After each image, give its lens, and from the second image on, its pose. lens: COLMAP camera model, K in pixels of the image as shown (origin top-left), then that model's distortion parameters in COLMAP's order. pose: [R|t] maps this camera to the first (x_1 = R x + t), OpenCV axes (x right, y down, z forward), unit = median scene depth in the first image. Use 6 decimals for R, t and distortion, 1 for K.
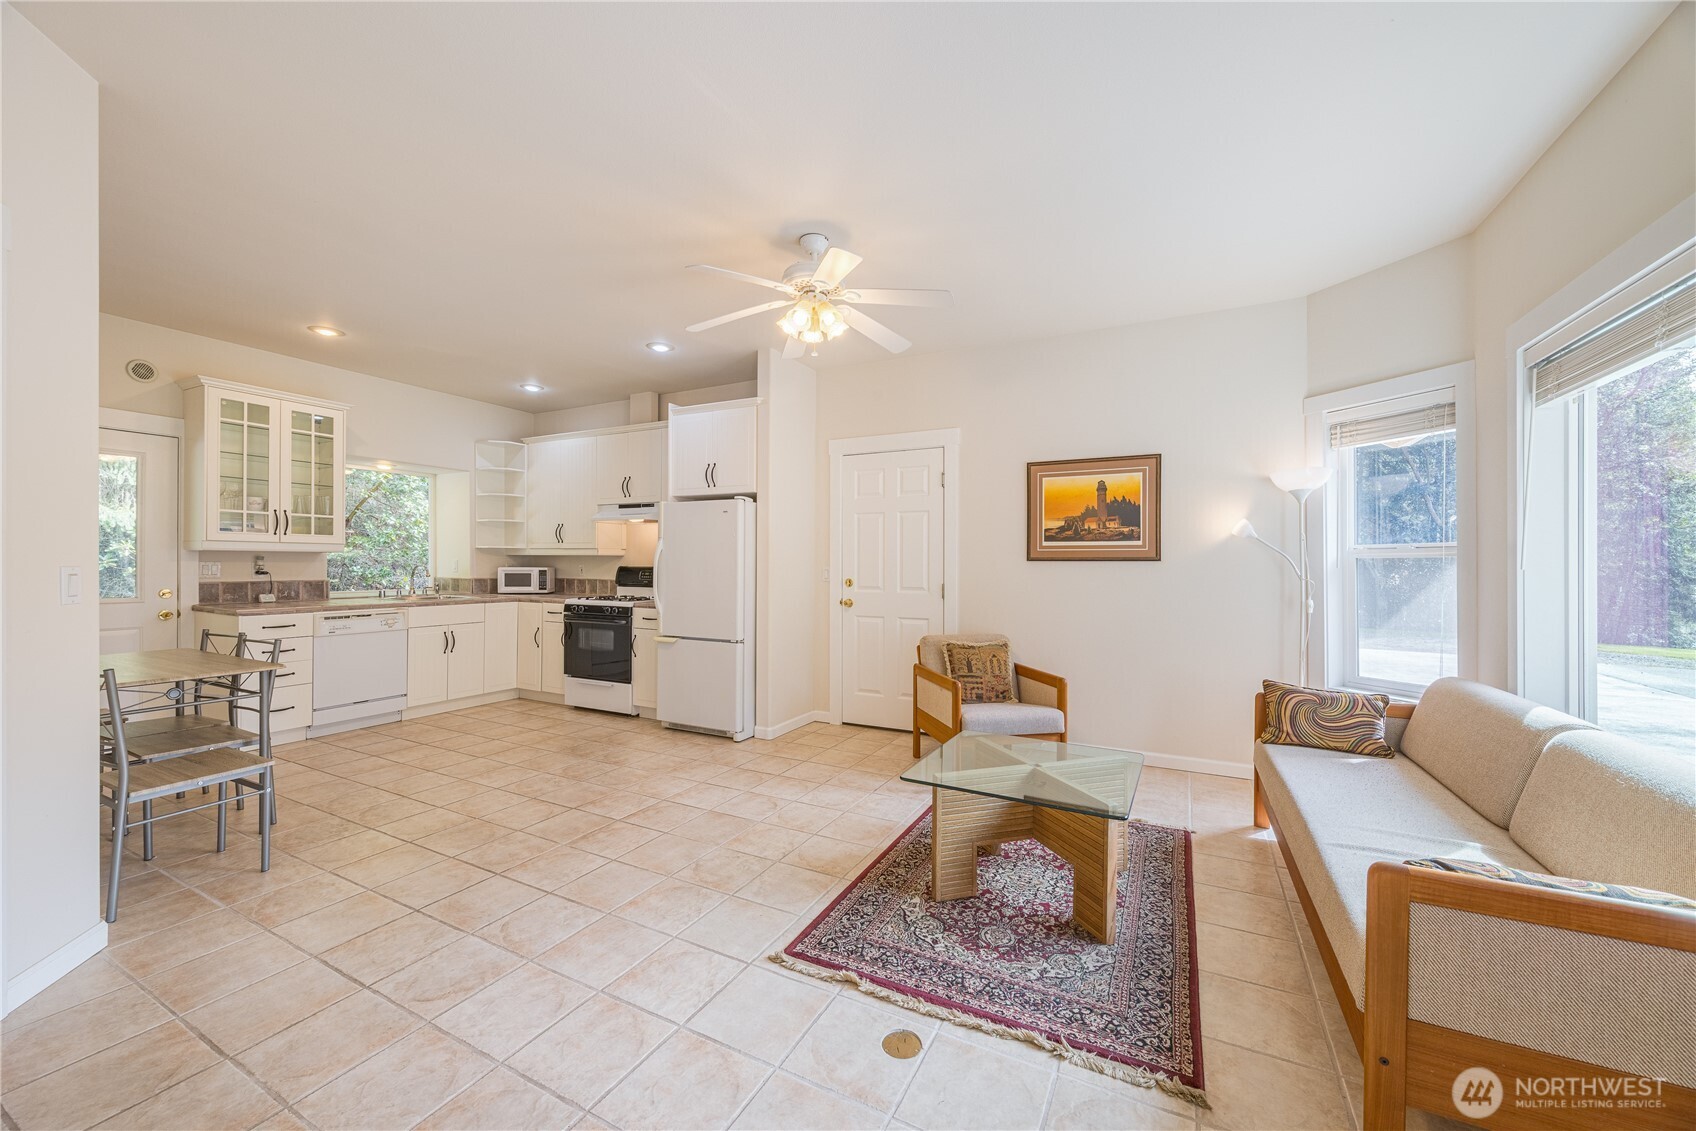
lens RADIAL K [[640.3, 0, 848.0], [0, 640.3, 565.5], [0, 0, 1]] dist [0.001522, 0.000034]
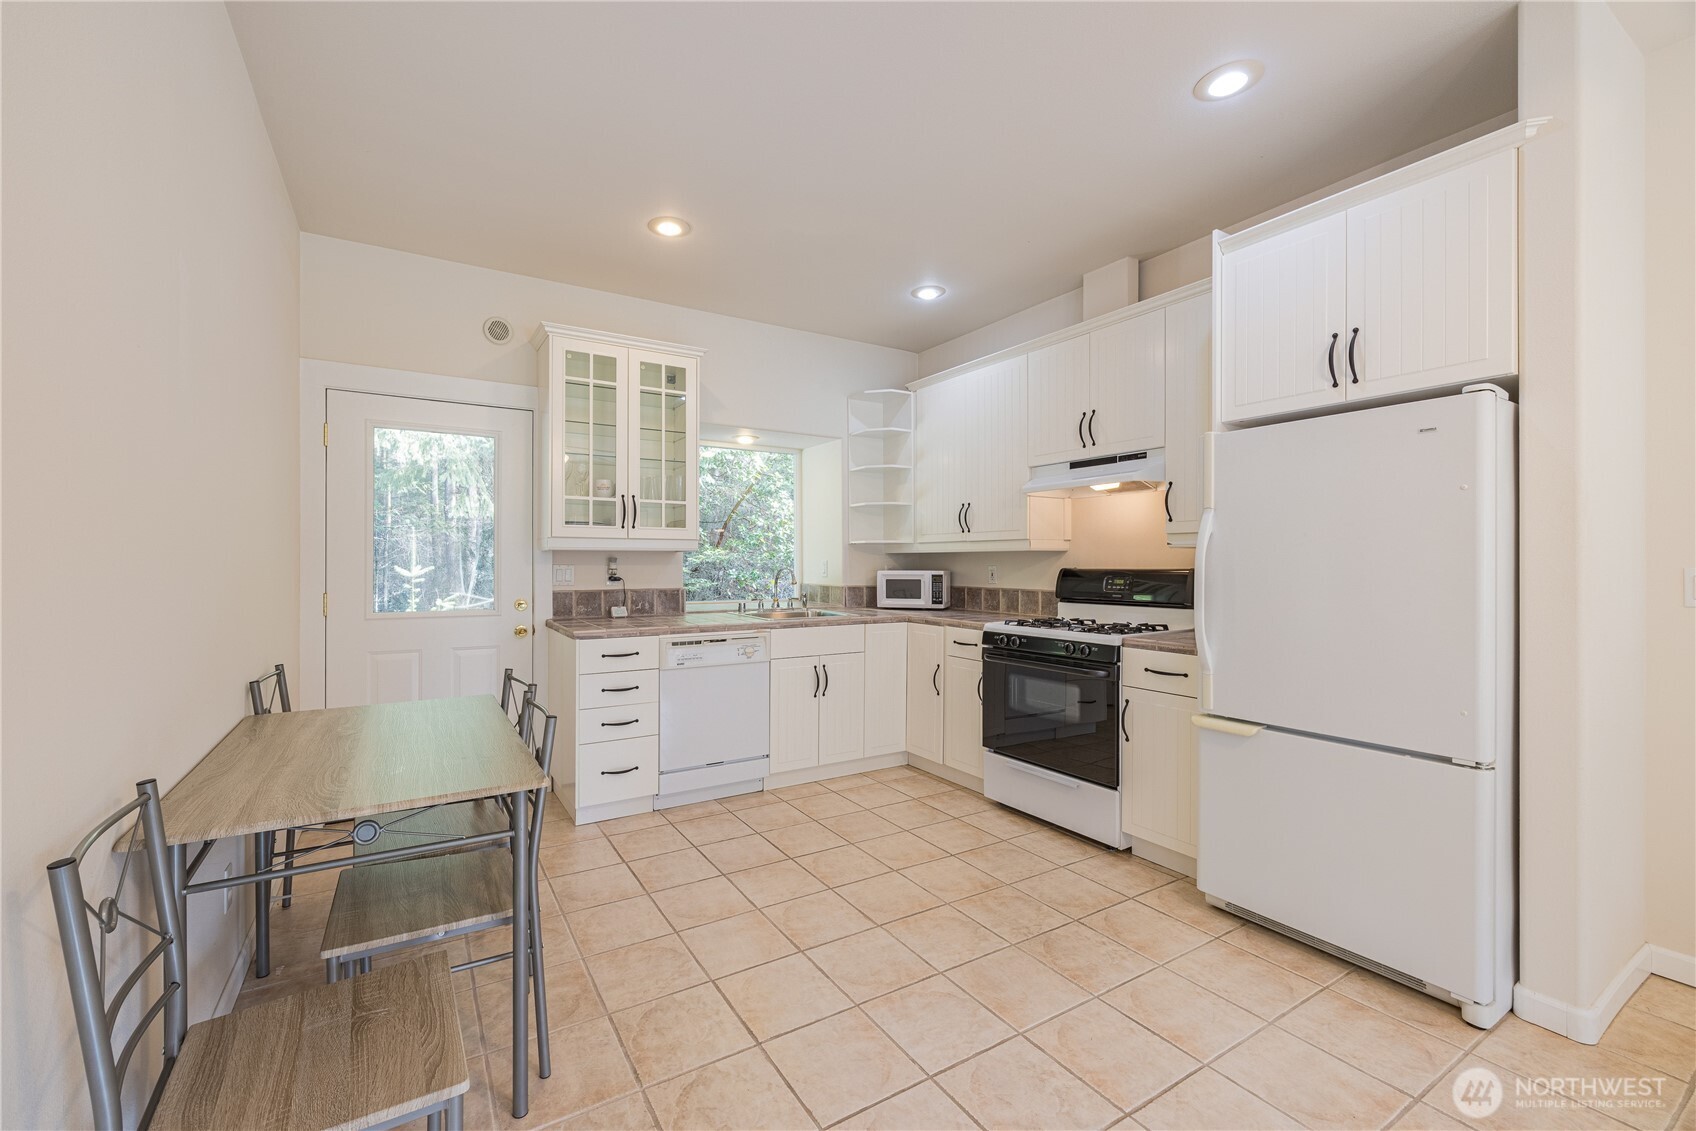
lens RADIAL K [[640.3, 0, 848.0], [0, 640.3, 565.5], [0, 0, 1]] dist [0.001522, 0.000034]
pose [[0.881613, -0.005815, -0.471937, -0.277256], [0.004744, 0.999983, -0.003459, -0.000657], [0.471949, 0.000811, 0.881625, 0.416936]]
